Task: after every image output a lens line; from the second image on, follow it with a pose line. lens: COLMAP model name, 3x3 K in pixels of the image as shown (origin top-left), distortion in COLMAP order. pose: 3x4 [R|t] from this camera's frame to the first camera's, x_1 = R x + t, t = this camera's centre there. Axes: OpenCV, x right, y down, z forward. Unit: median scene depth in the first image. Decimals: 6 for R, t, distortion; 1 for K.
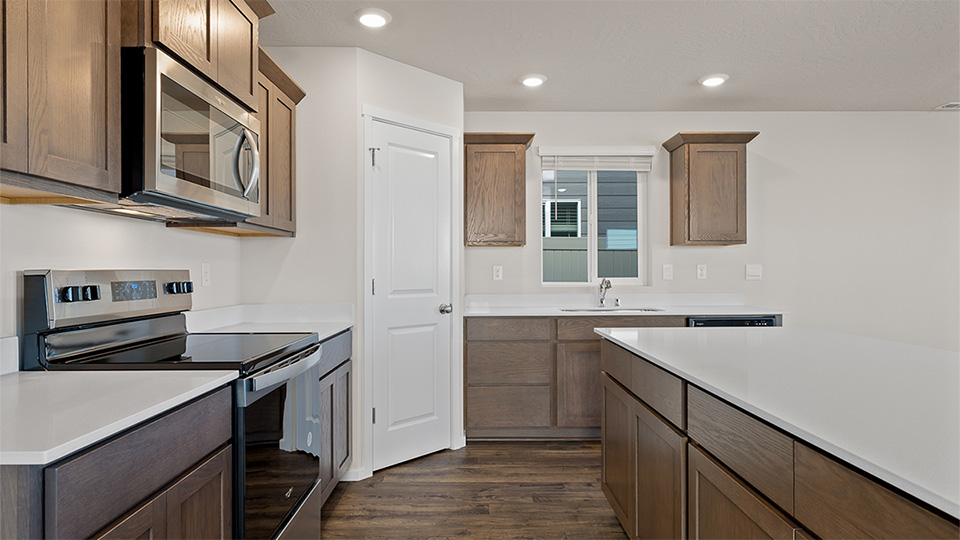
lens RADIAL K [[538.8, 0, 482.6], [0, 538.8, 270.0], [0, 0, 1]] dist [0.004020, -0.004756]
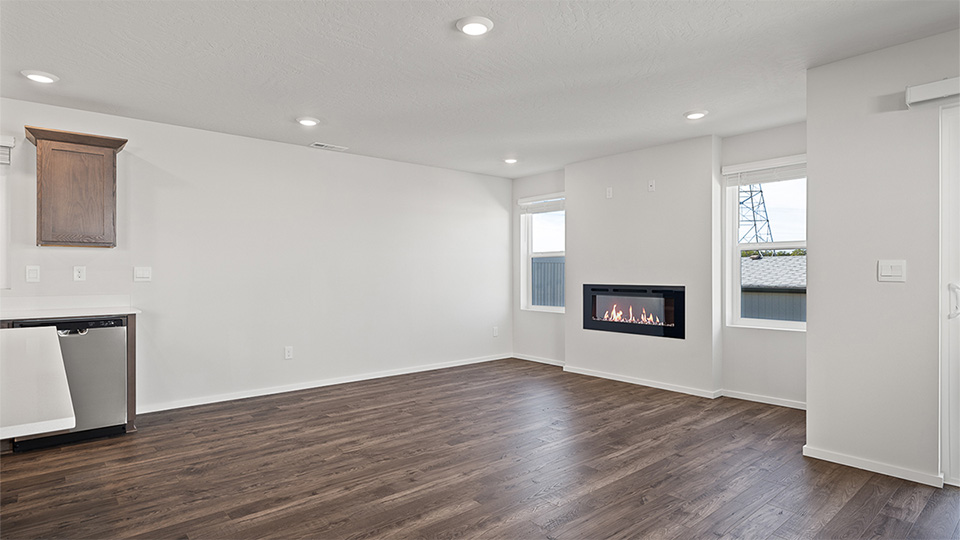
lens RADIAL K [[506.9, 0, 488.6], [0, 506.9, 273.4], [0, 0, 1]] dist [-0.002566, -0.001722]
pose [[0.760952, 0.001084, 0.648807, 0.420095], [-0.002618, 0.999996, 0.001400, -0.000706], [-0.648803, -0.002763, 0.760952, -0.201266]]
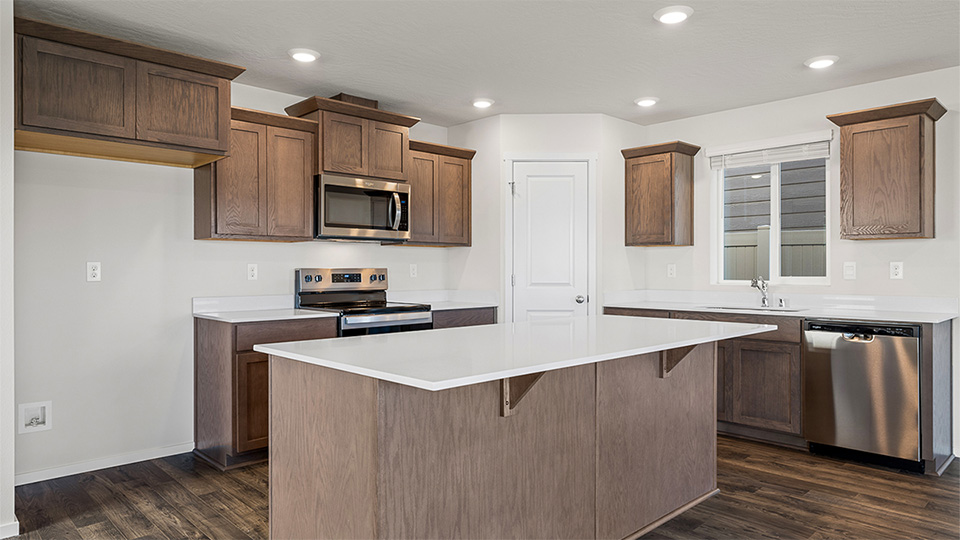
lens RADIAL K [[608.4, 0, 482.1], [0, 608.4, 268.4], [0, 0, 1]] dist [0.007145, -0.004154]
pose [[0.684098, 0.002176, -0.729387, 0.733450], [0.000142, 0.999995, 0.003115, -0.003578], [0.729390, -0.002234, 0.684094, -0.123397]]
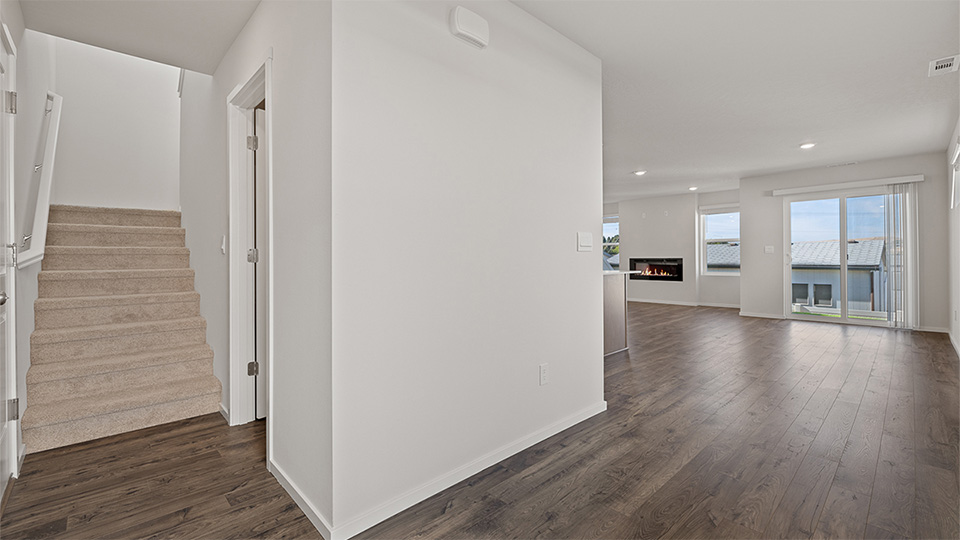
lens RADIAL K [[427.6, 0, 489.3], [0, 427.6, 256.5], [0, 0, 1]] dist [0.030600, -0.001818]
pose [[0.697548, 0.004011, 0.716527, -0.903421], [0.000774, 0.999980, -0.006352, 0.036760], [-0.716537, 0.004986, 0.697531, -0.475592]]
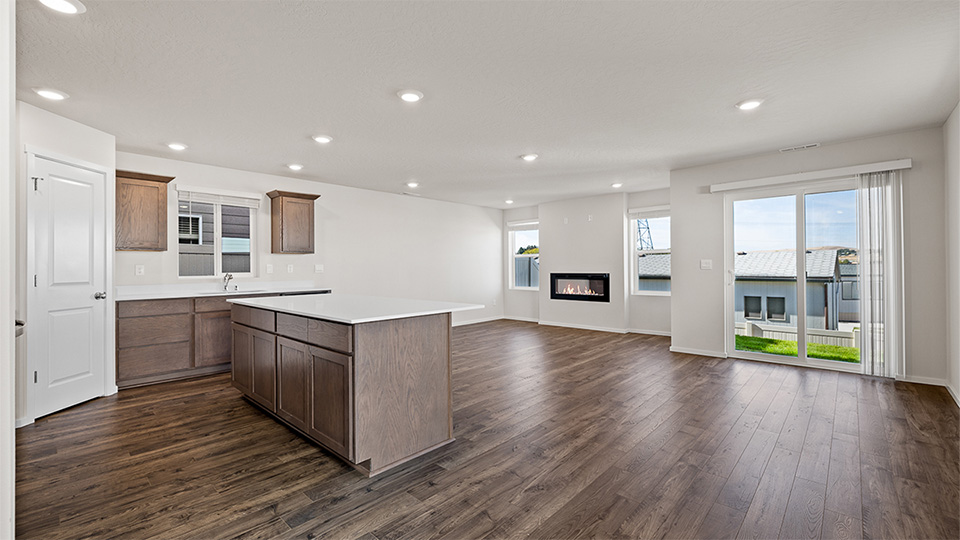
lens RADIAL K [[400.0, 0, 480.0], [0, 400.0, 265.1], [0, 0, 1]] dist [-0.007873, 0.000807]
pose [[0.687484, 0.001397, 0.726198, -0.128017], [0.003730, 0.999978, -0.005454, 0.001321], [-0.726189, 0.006459, 0.687464, -0.387744]]
